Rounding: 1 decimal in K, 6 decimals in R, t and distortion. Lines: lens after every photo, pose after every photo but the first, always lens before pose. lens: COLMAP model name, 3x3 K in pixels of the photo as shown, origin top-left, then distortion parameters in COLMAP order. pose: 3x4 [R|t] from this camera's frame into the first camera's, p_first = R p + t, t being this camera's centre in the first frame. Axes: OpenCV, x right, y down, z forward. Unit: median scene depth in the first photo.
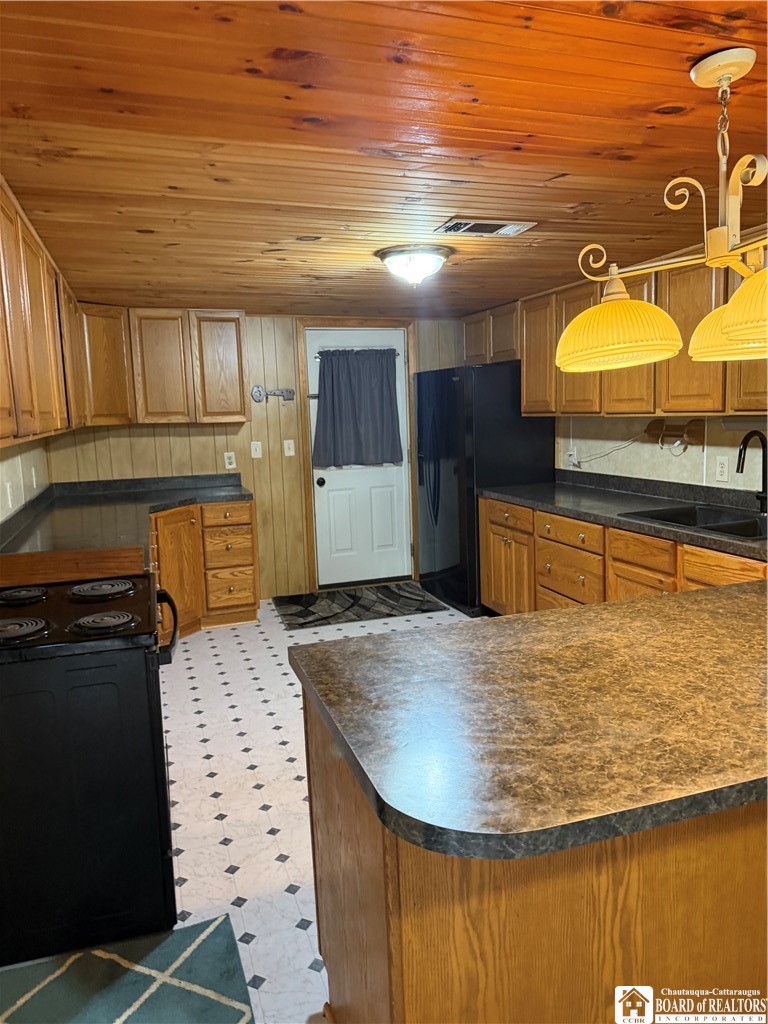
lens RADIAL K [[725.8, 0, 390.8], [0, 725.8, 508.2], [0, 0, 1]] dist [0.051007, -0.009479]
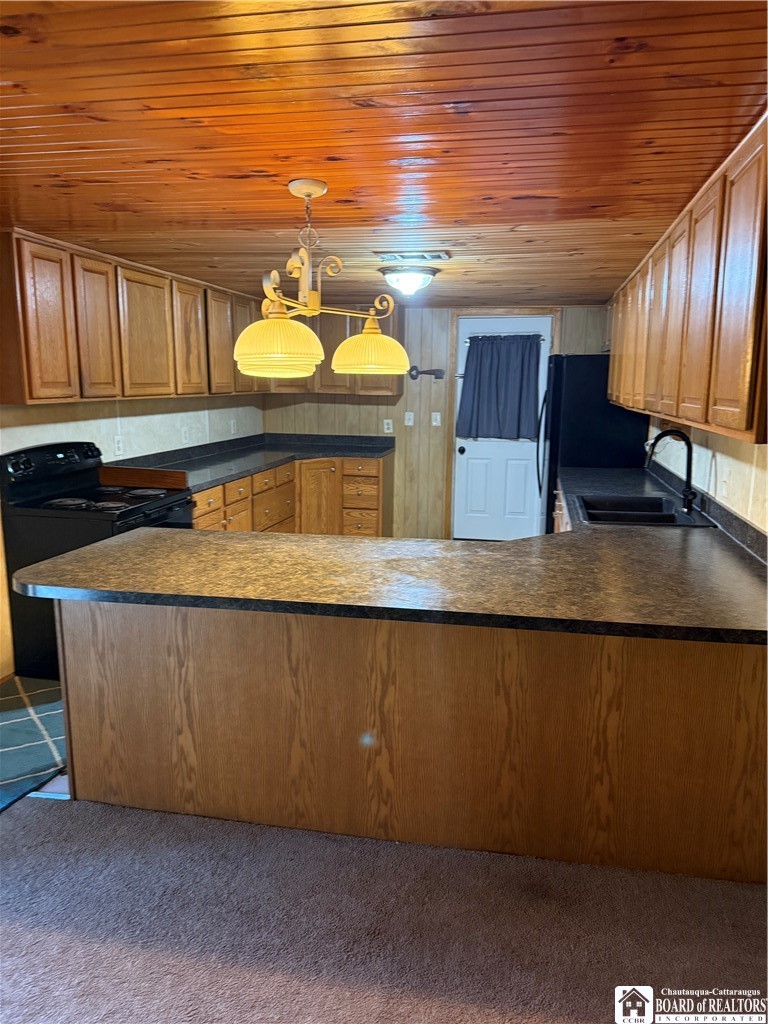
lens RADIAL K [[725.8, 0, 386.0], [0, 725.8, 509.4], [0, 0, 1]] dist [0.051007, -0.009479]
pose [[0.856389, 0.126814, -0.500516, 0.412359], [-0.106666, 0.991911, 0.068811, -0.009706], [0.505194, -0.005541, 0.862988, -0.069442]]
